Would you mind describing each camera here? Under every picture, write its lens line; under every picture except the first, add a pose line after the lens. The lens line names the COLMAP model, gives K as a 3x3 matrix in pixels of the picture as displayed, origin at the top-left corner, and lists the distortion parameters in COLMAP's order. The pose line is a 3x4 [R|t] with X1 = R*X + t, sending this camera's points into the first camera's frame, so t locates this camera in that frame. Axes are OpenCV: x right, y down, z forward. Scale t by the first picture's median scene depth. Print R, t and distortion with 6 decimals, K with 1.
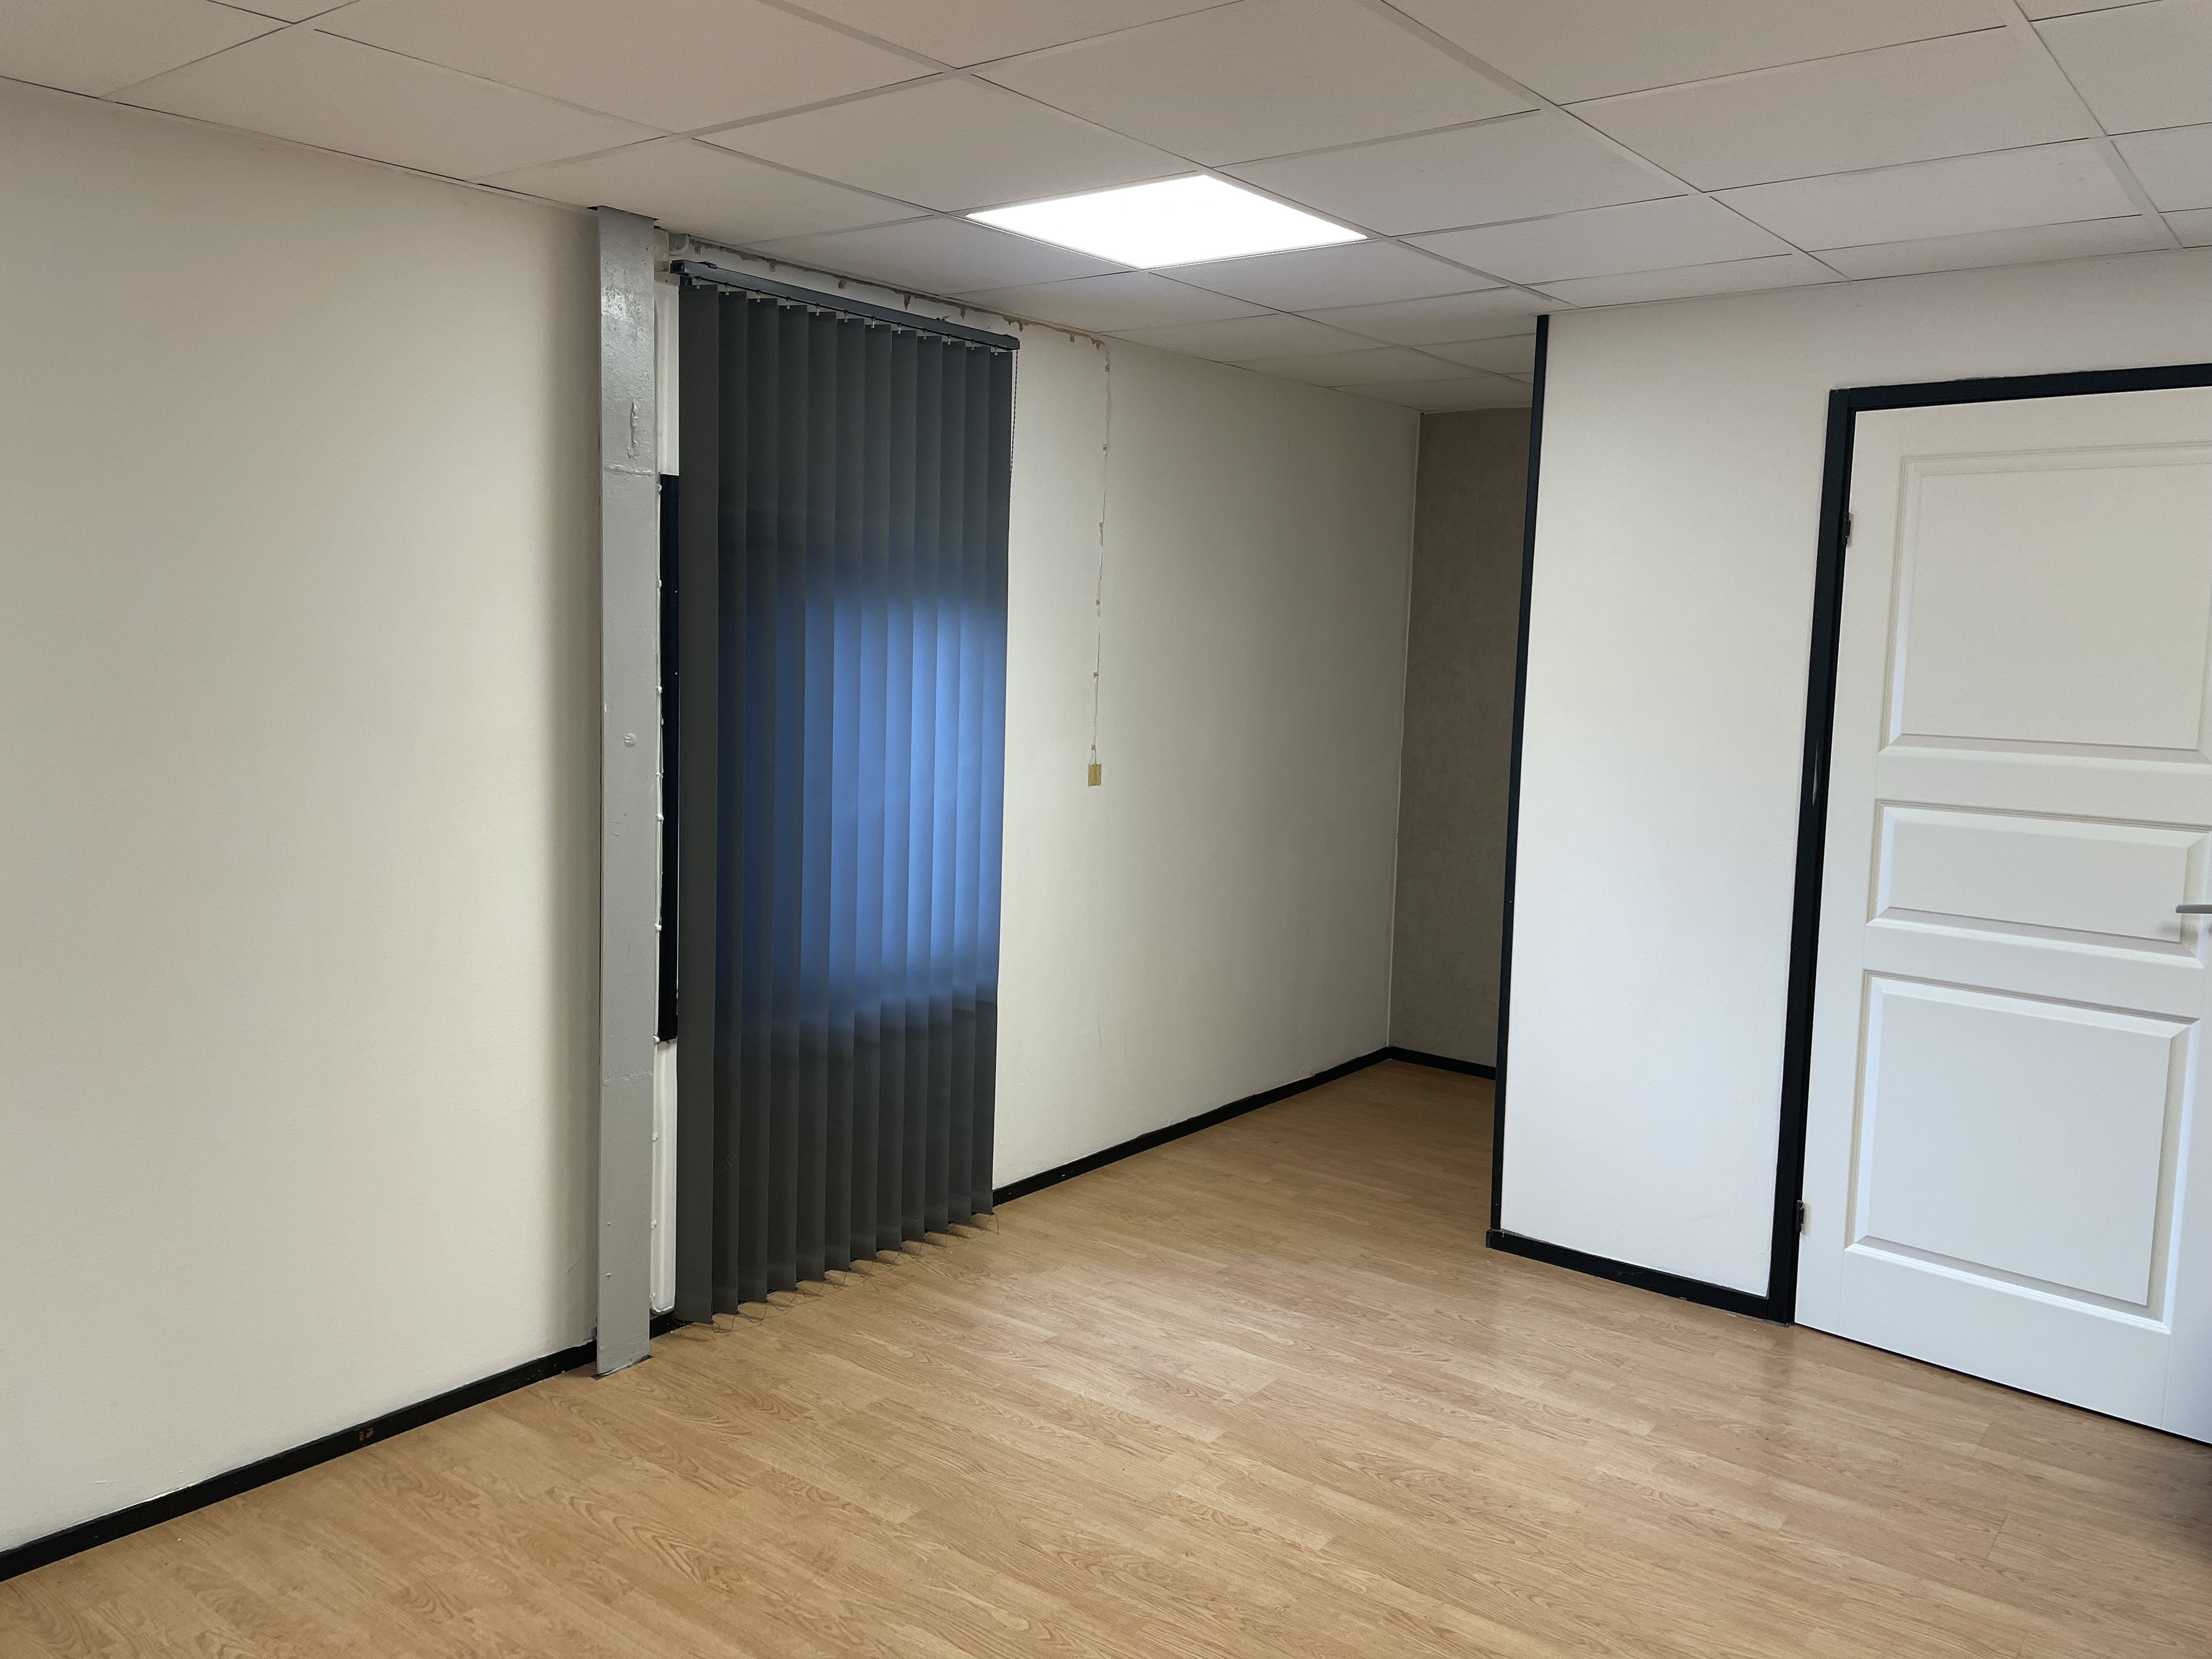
lens RADIAL K [[1679.0, 0, 1144.1], [0, 1679.0, 788.0], [0, 0, 1]] dist [0.064516, -0.049134]
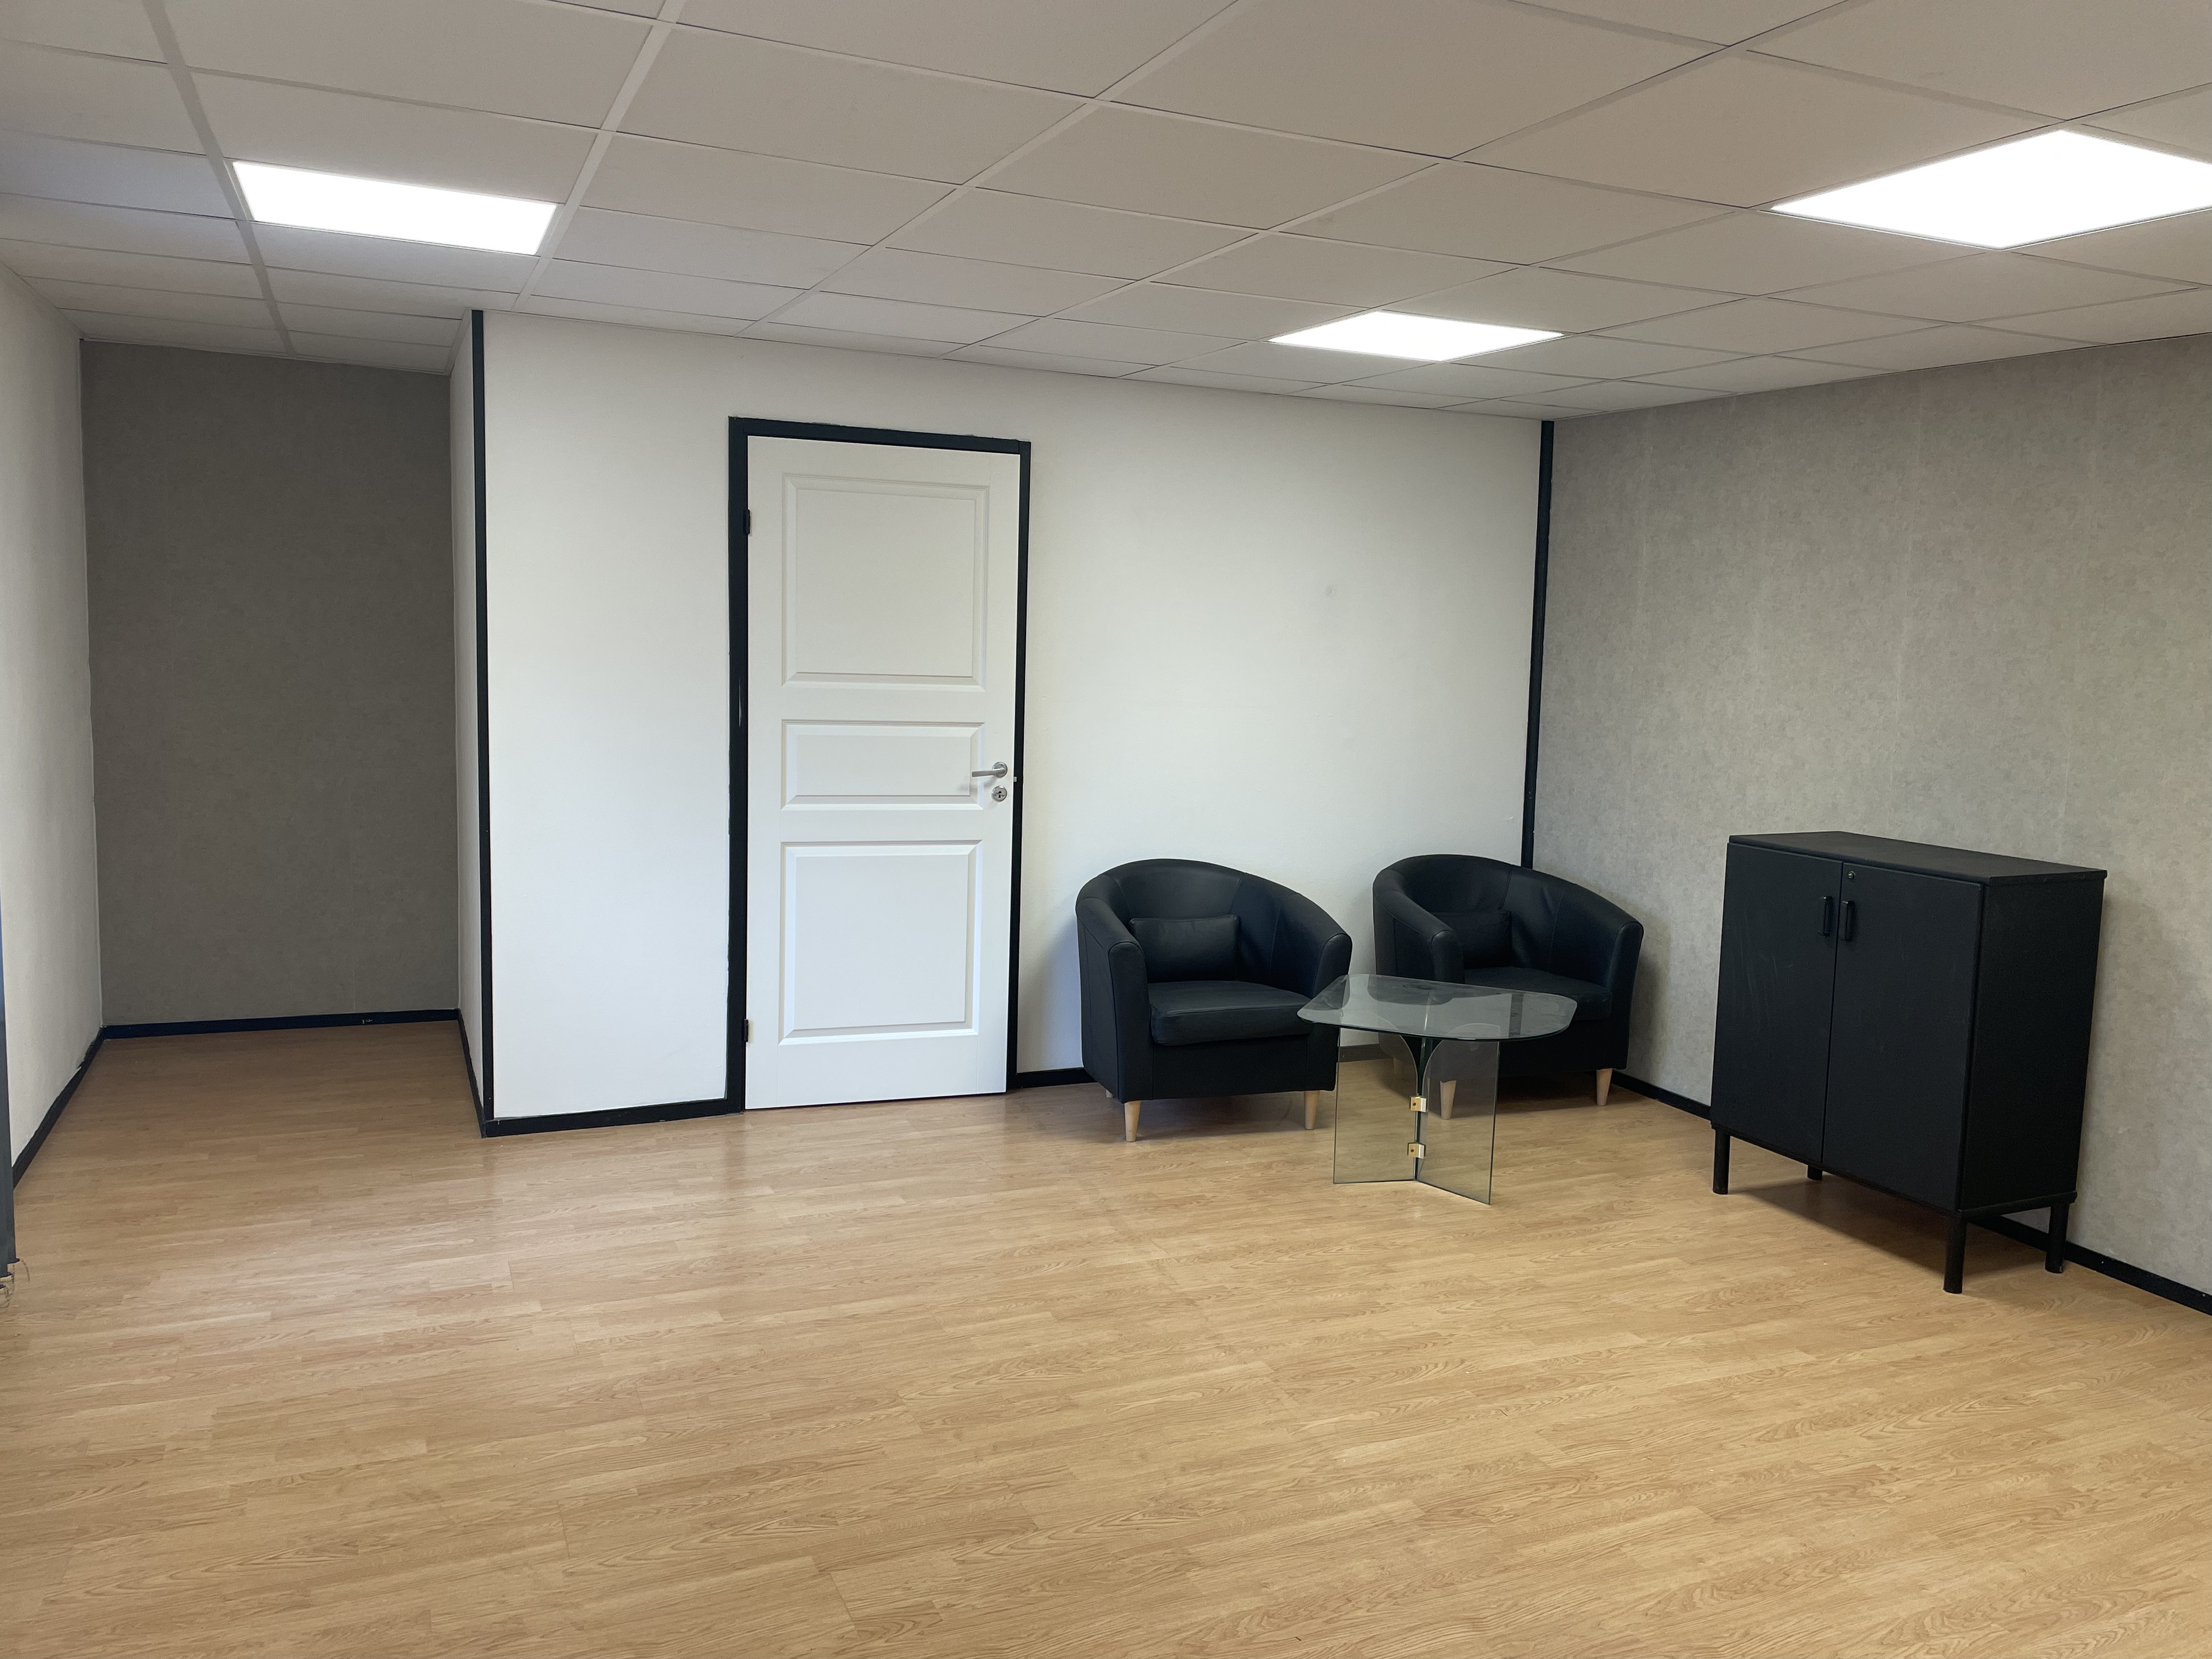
lens RADIAL K [[1679.0, 0, 1110.8], [0, 1679.0, 819.6], [0, 0, 1]] dist [0.064516, -0.049134]
pose [[0.494210, -0.111161, 0.862206, -0.657961], [0.060474, 0.993785, 0.093462, -0.025774], [-0.867237, 0.005951, 0.497860, 0.081919]]
